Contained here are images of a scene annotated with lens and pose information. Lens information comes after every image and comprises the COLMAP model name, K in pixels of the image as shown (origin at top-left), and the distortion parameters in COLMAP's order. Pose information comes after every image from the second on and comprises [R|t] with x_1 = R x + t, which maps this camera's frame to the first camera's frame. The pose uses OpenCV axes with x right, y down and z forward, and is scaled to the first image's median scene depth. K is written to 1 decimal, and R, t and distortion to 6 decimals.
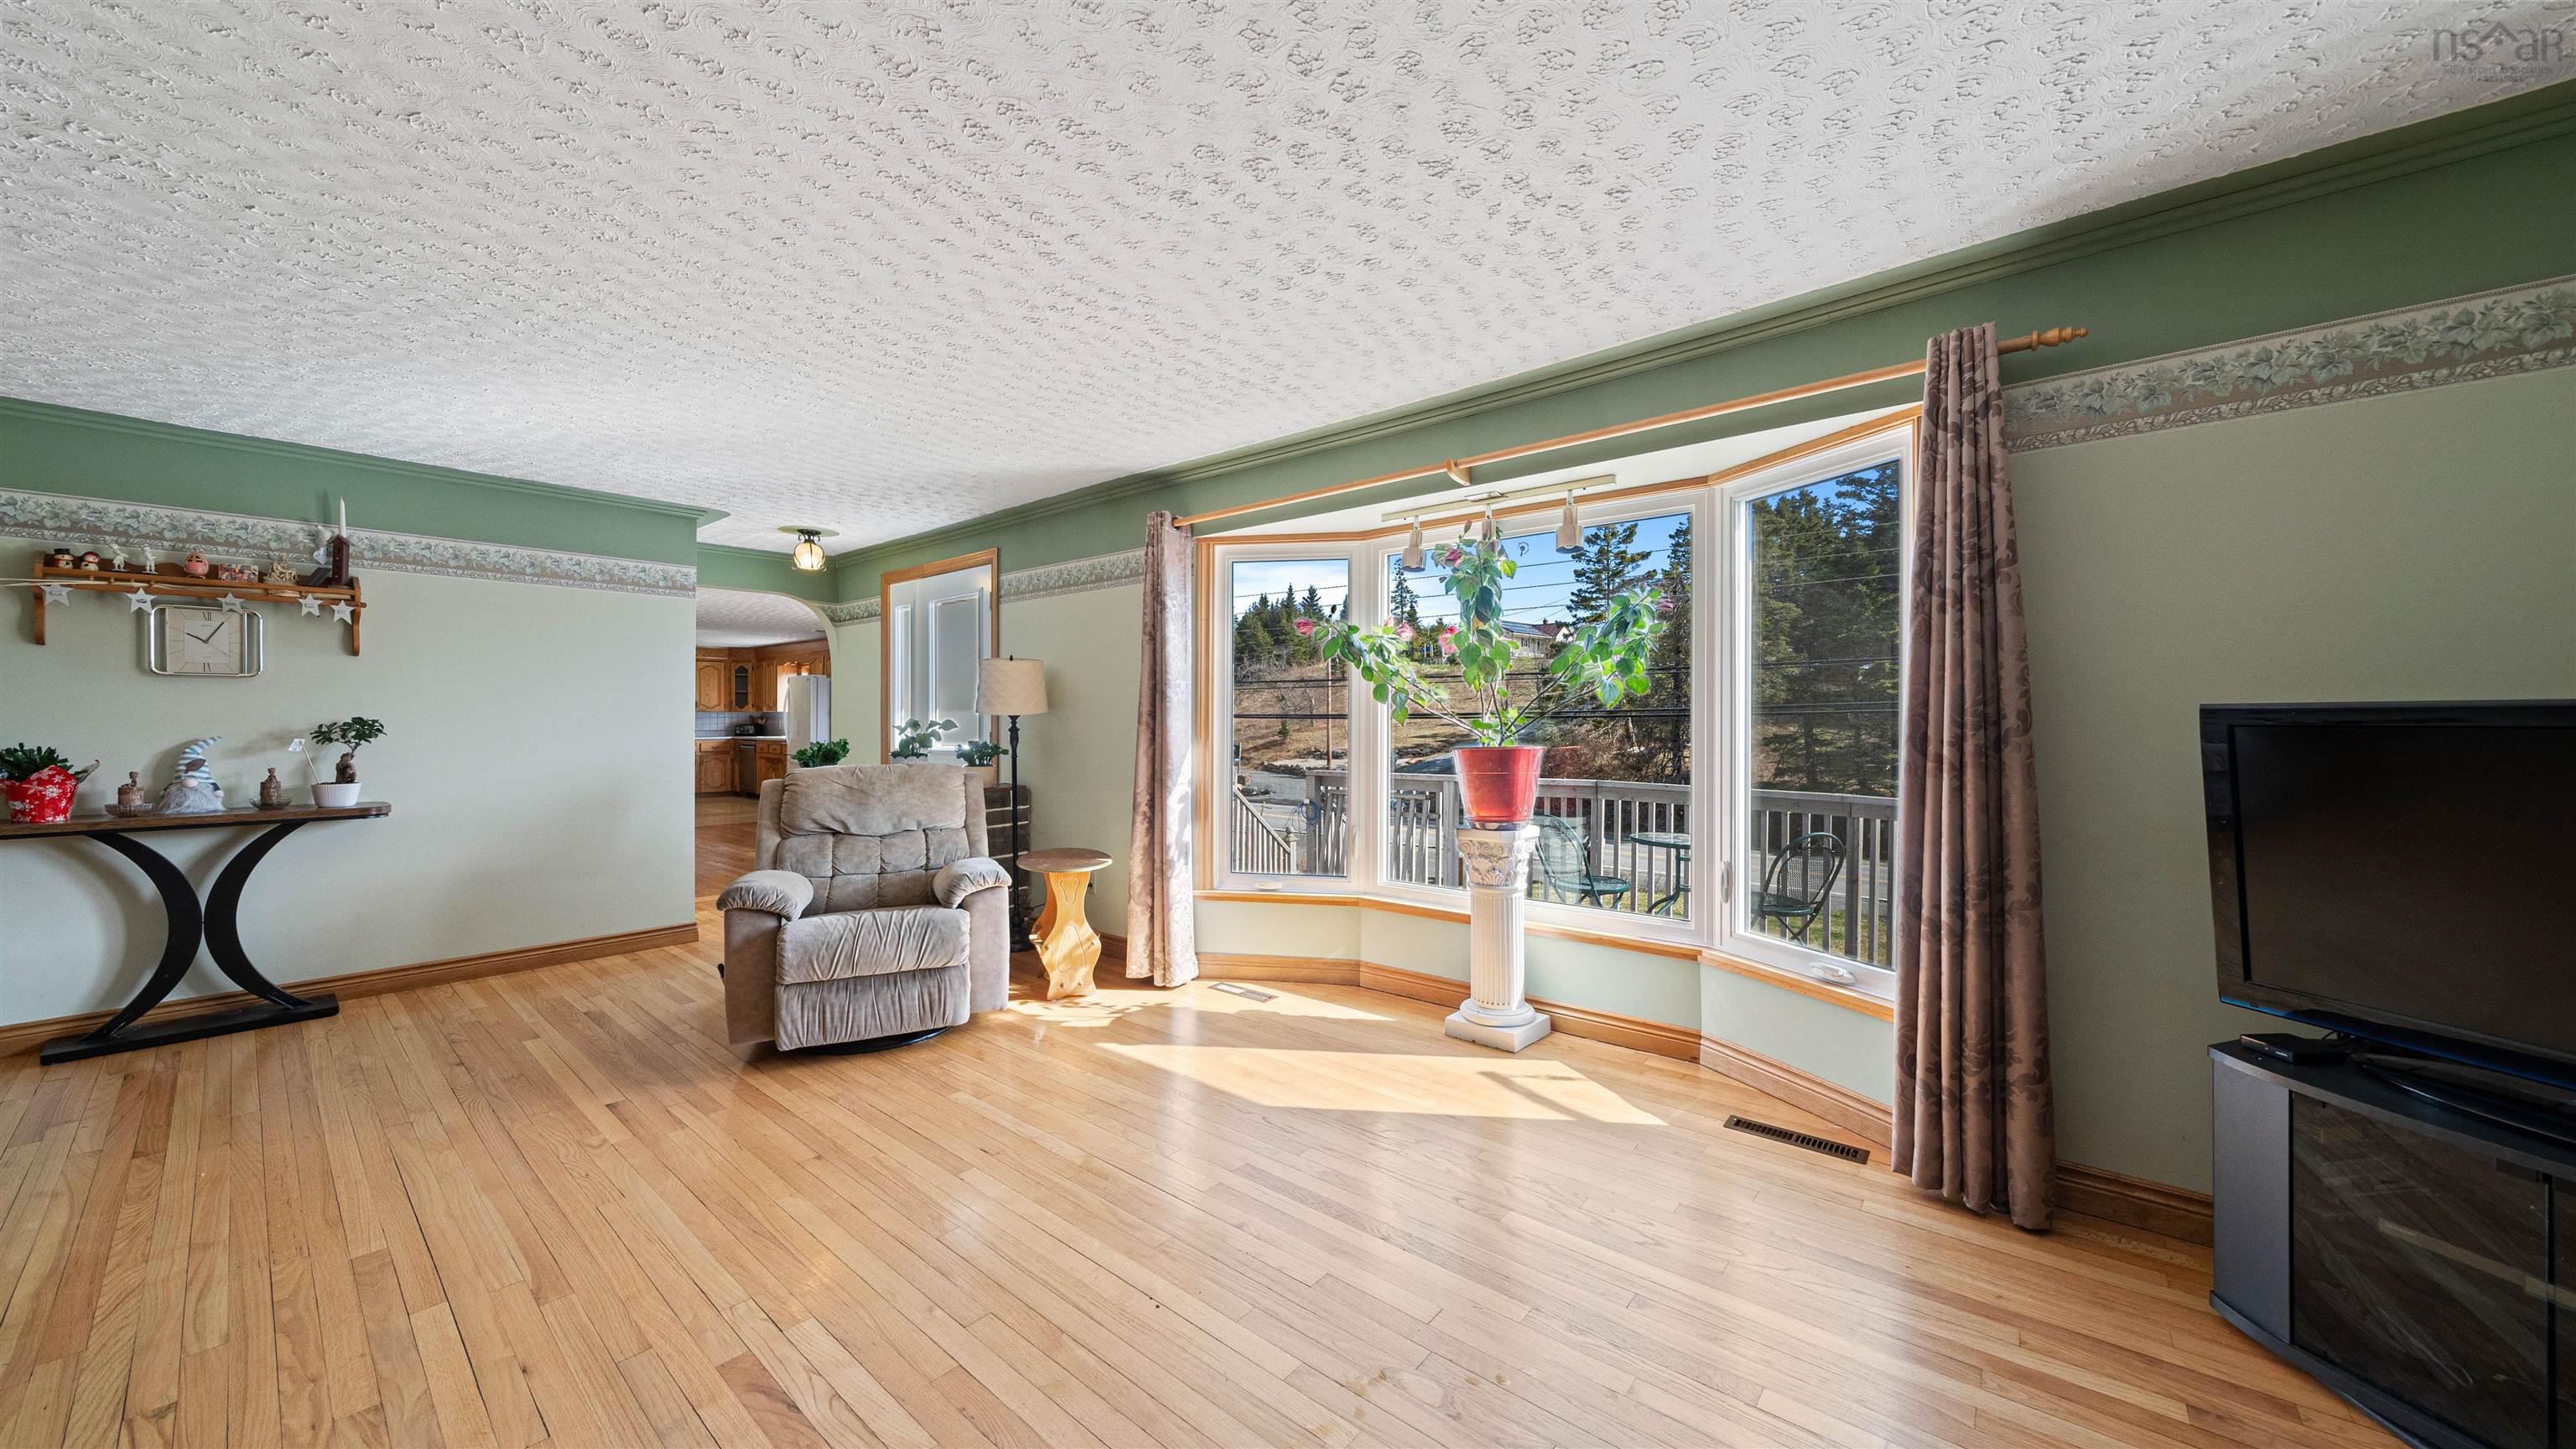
lens RADIAL K [[891.8, 0, 1288.0], [0, 891.8, 724.5], [0, 0, 1]] dist [-0.002235, -0.000048]
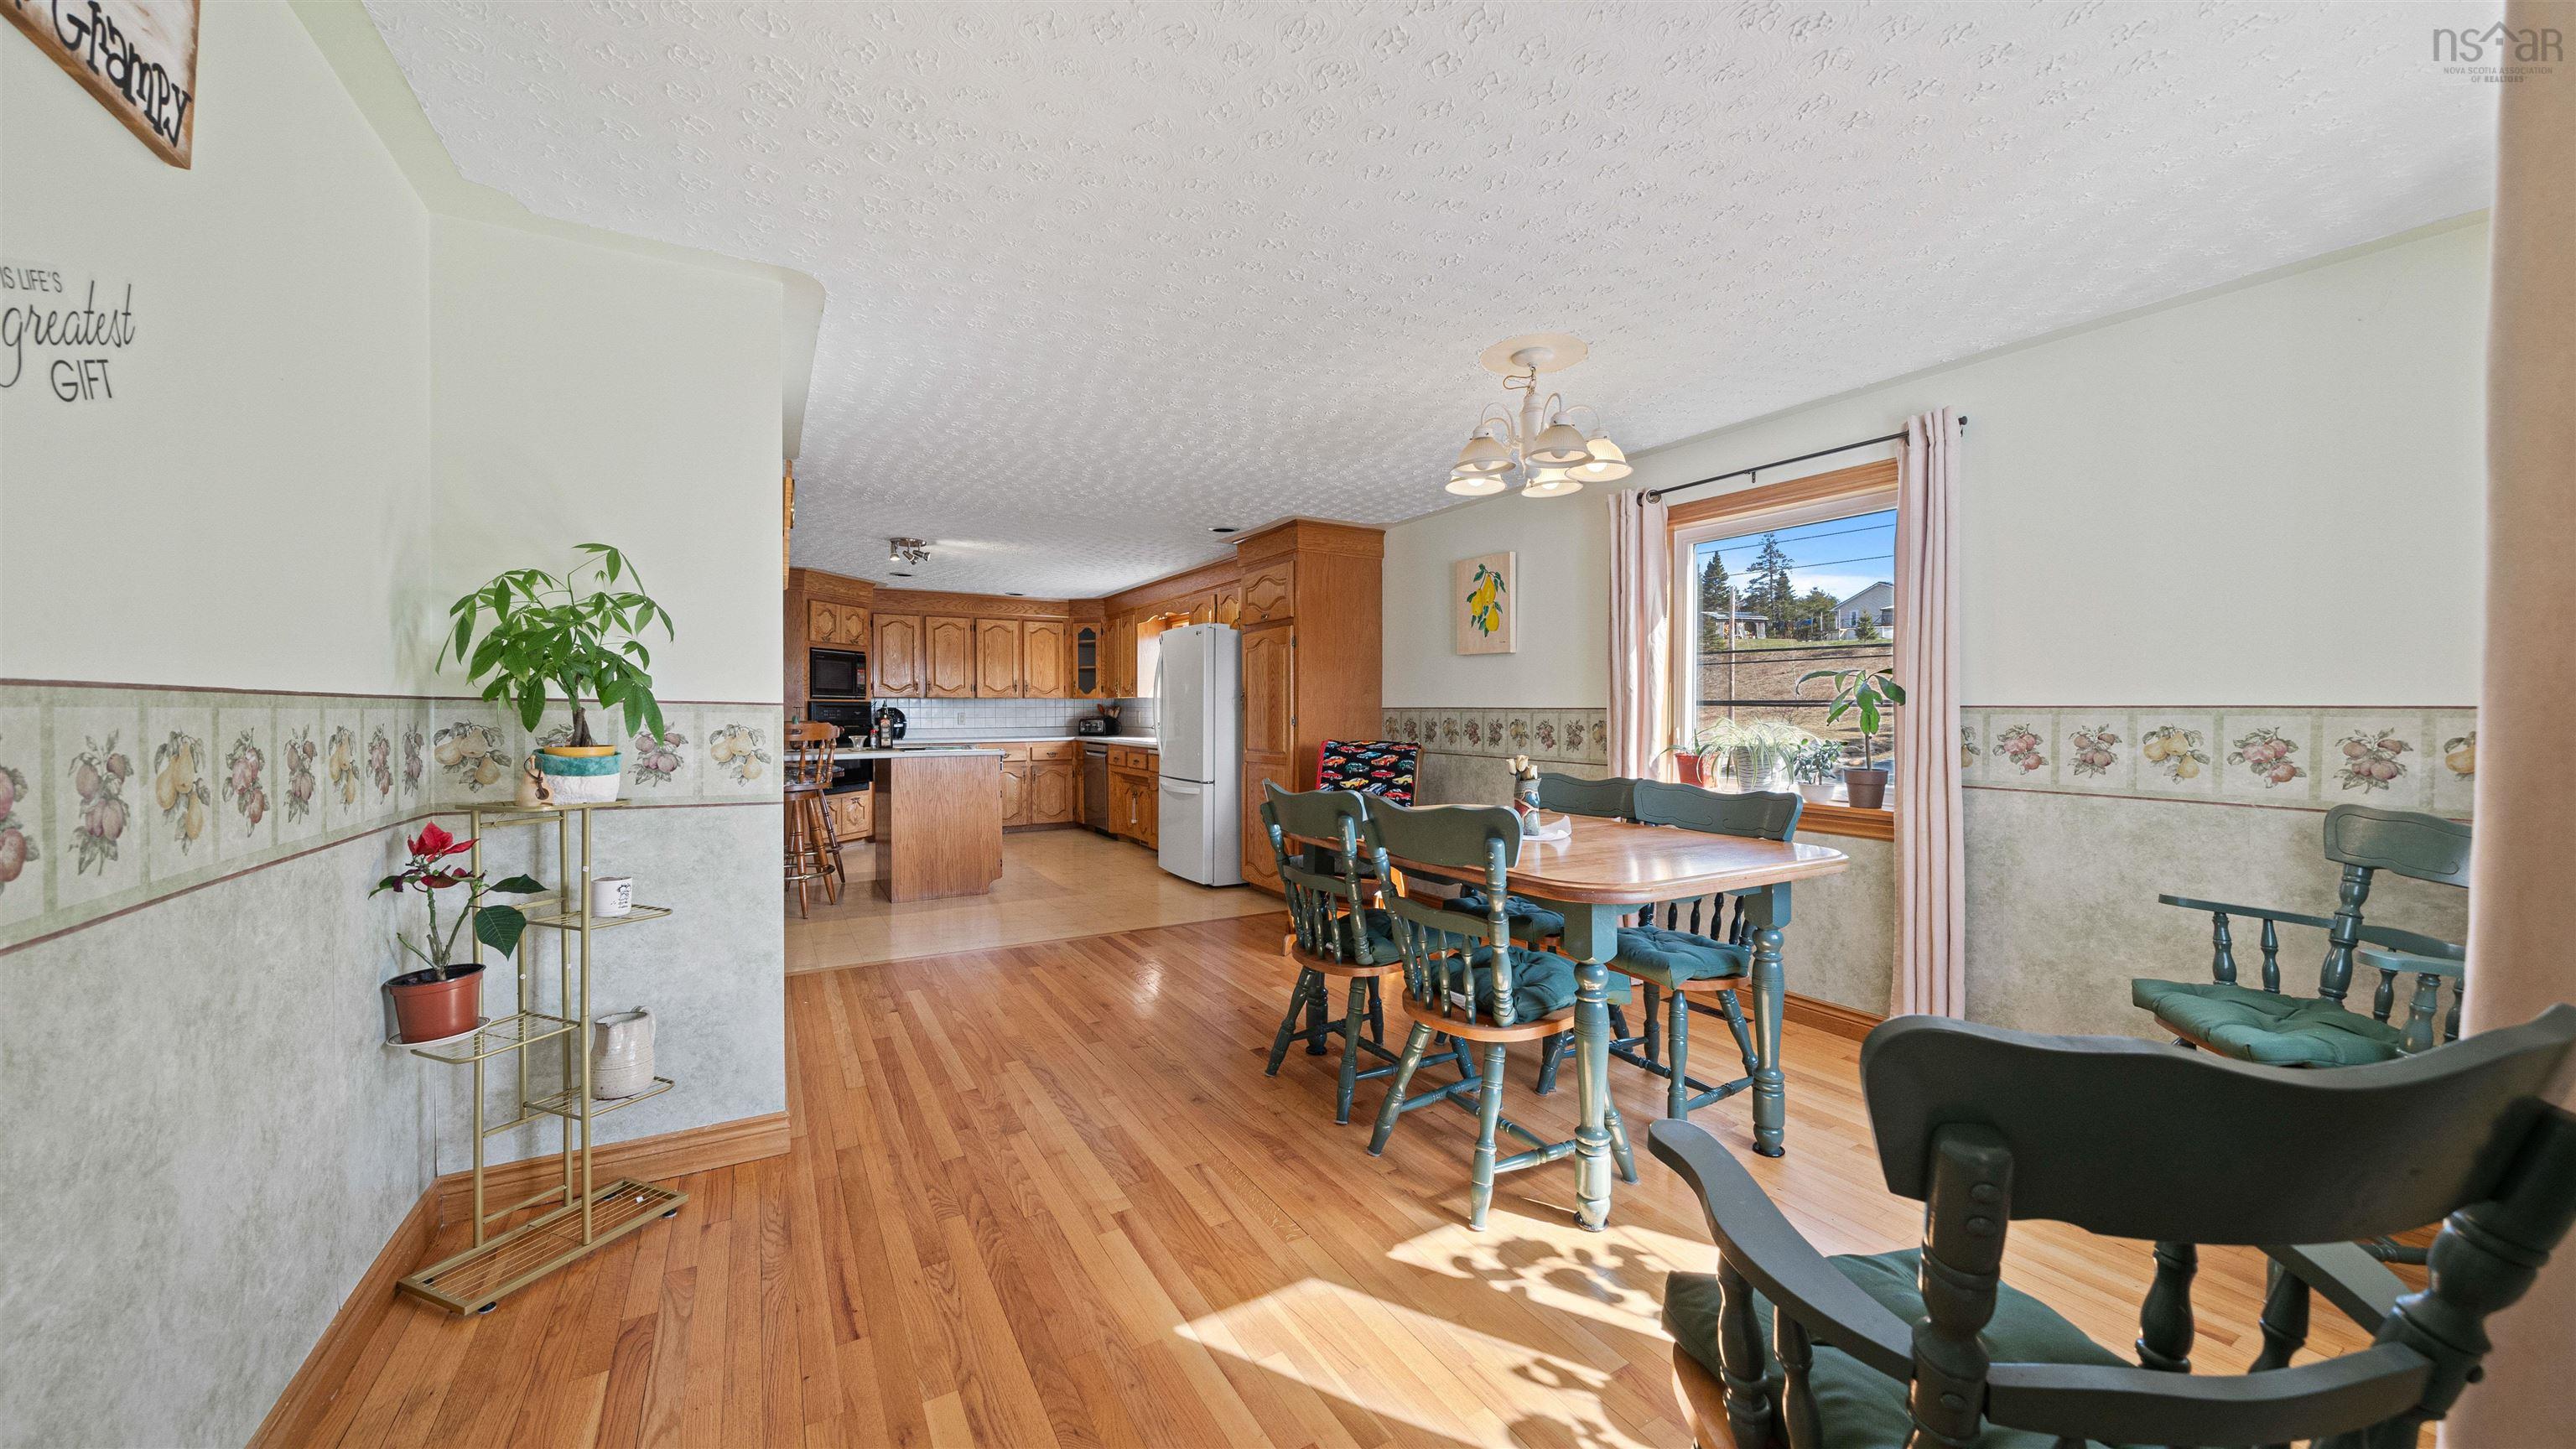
lens RADIAL K [[891.8, 0, 1288.0], [0, 891.8, 724.5], [0, 0, 1]] dist [-0.002235, -0.000048]
pose [[0.947871, 0.003074, -0.318638, -0.974866], [0.000674, 0.999932, 0.011652, -0.010433], [0.318652, -0.011259, 0.947805, 1.569830]]
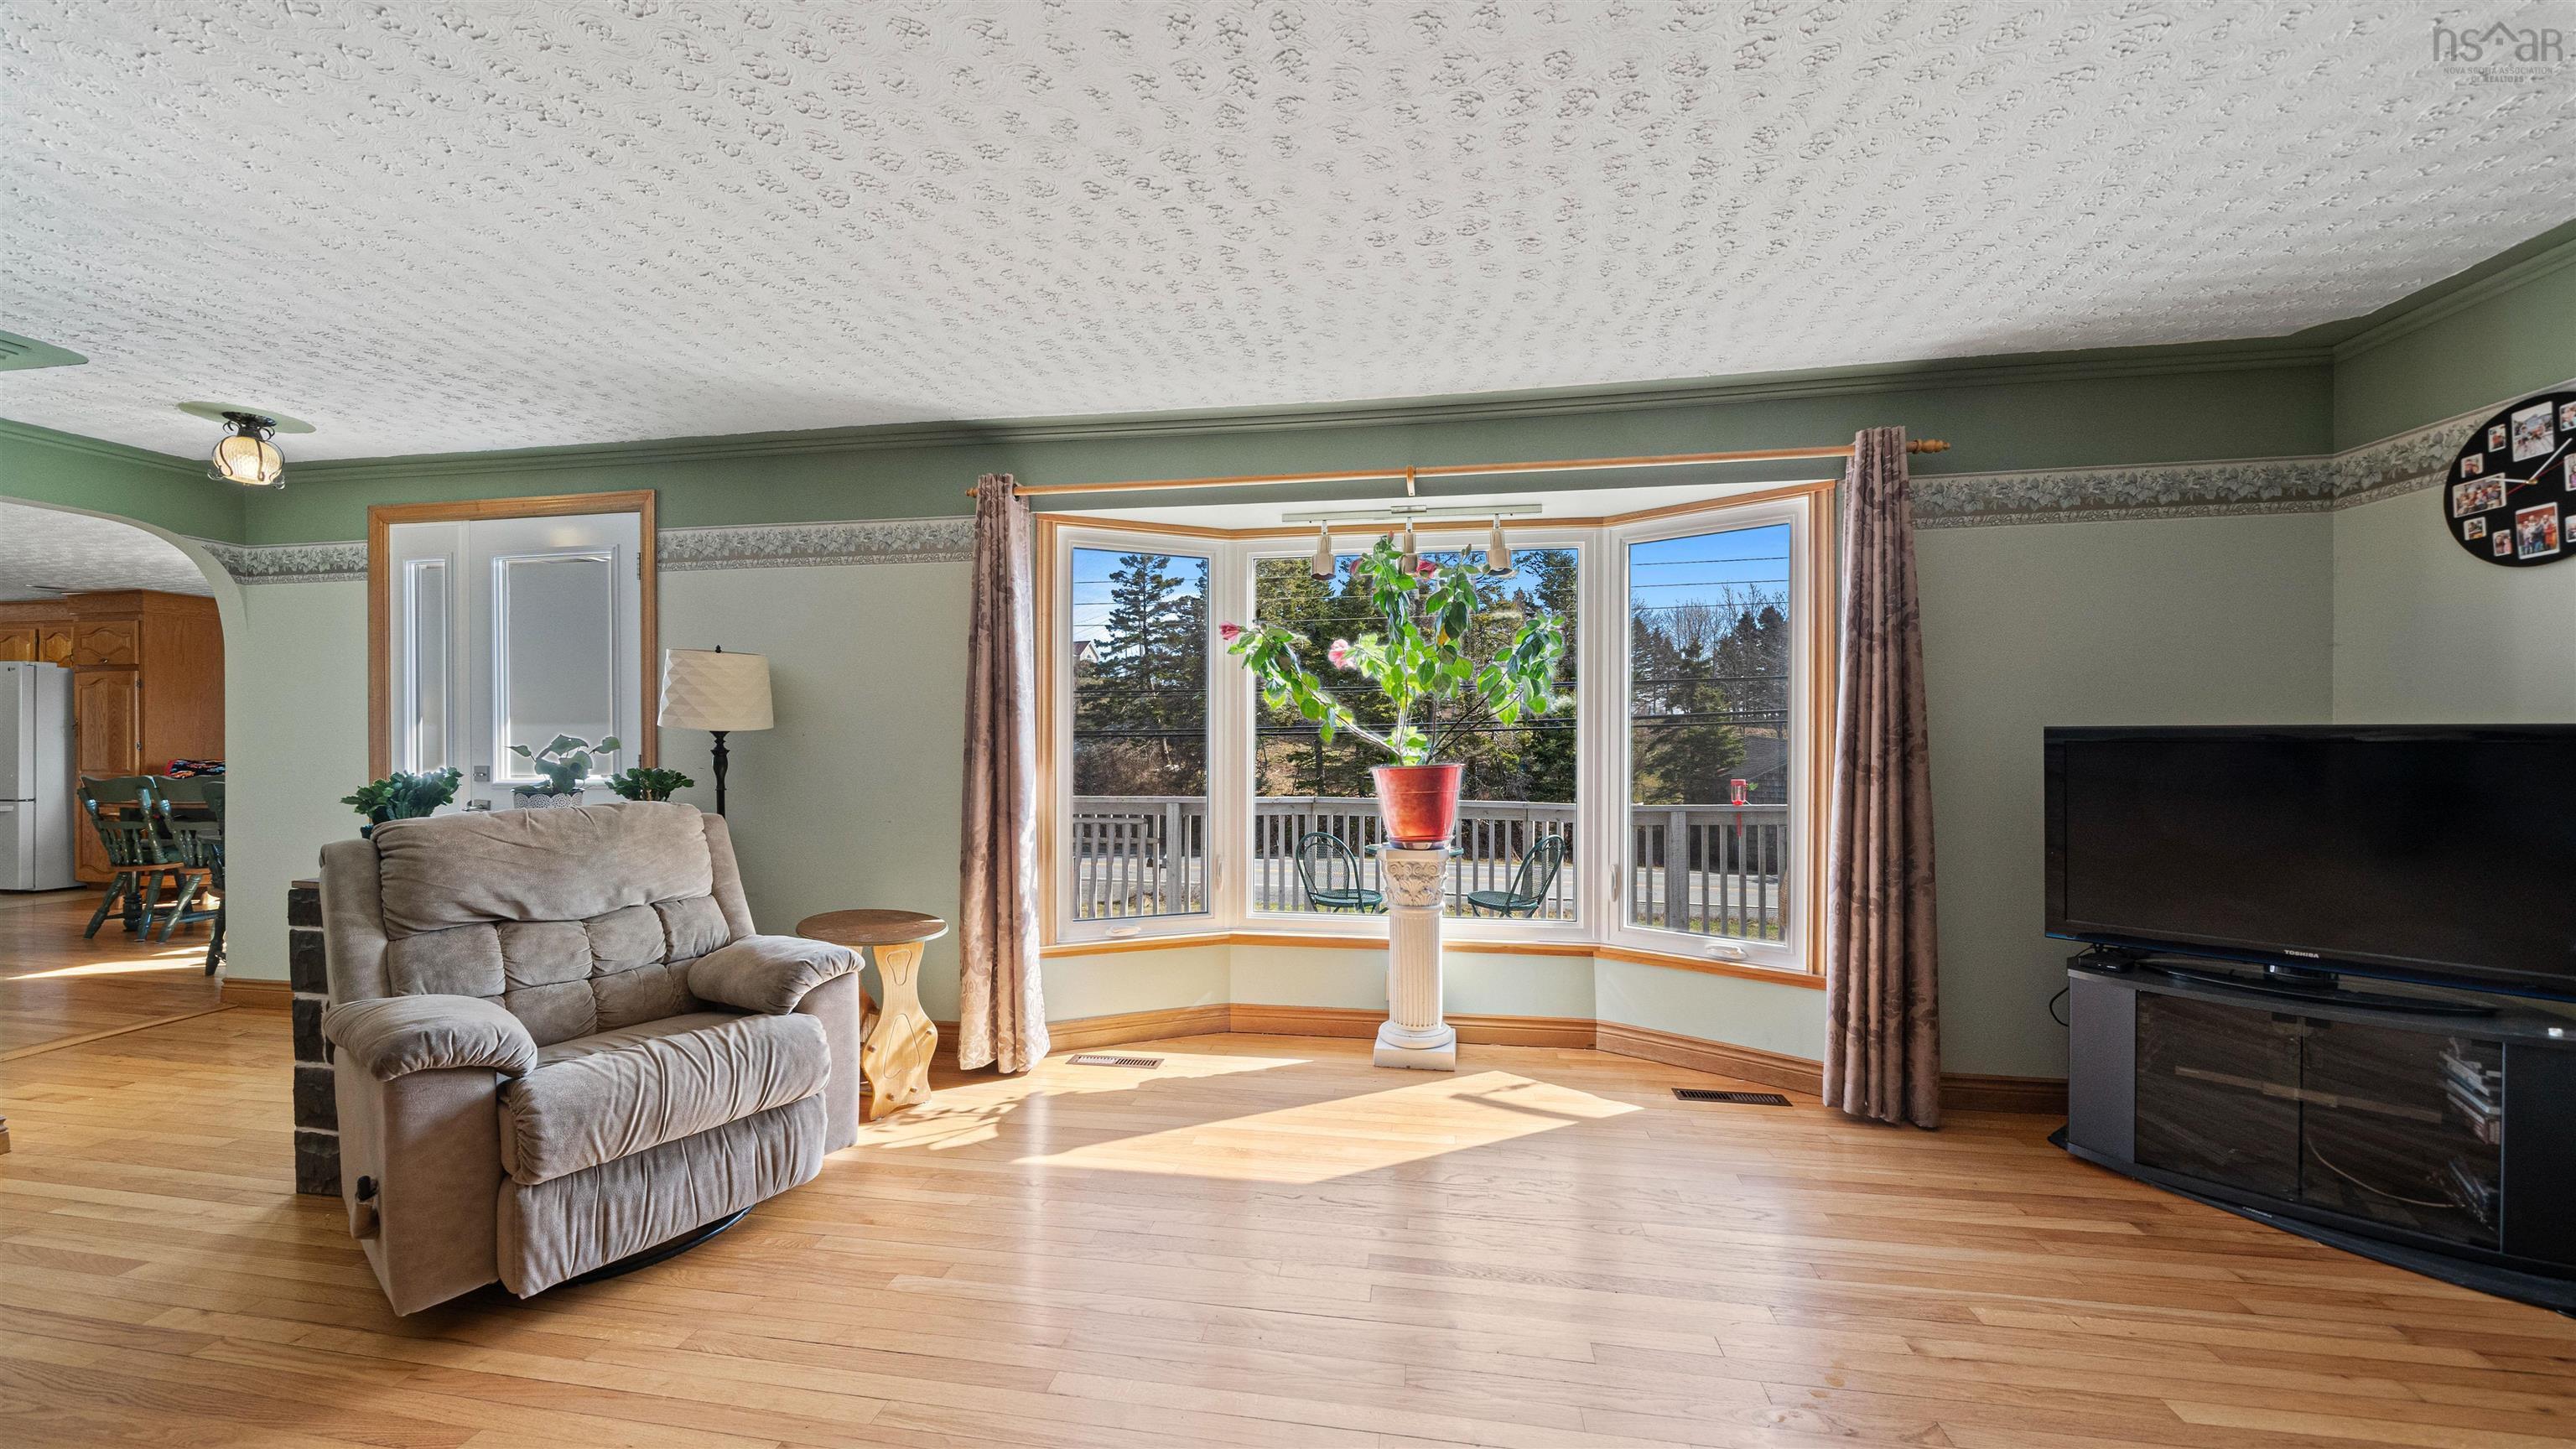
lens RADIAL K [[907.9, 0, 1287.5], [0, 907.9, 748.1], [0, 0, 1]] dist [-0.004174, 0.000302]
pose [[0.859064, -0.004787, 0.511845, -0.373886], [0.002293, 0.999982, 0.005504, 0.000541], [-0.511863, -0.003554, 0.859060, 0.196189]]
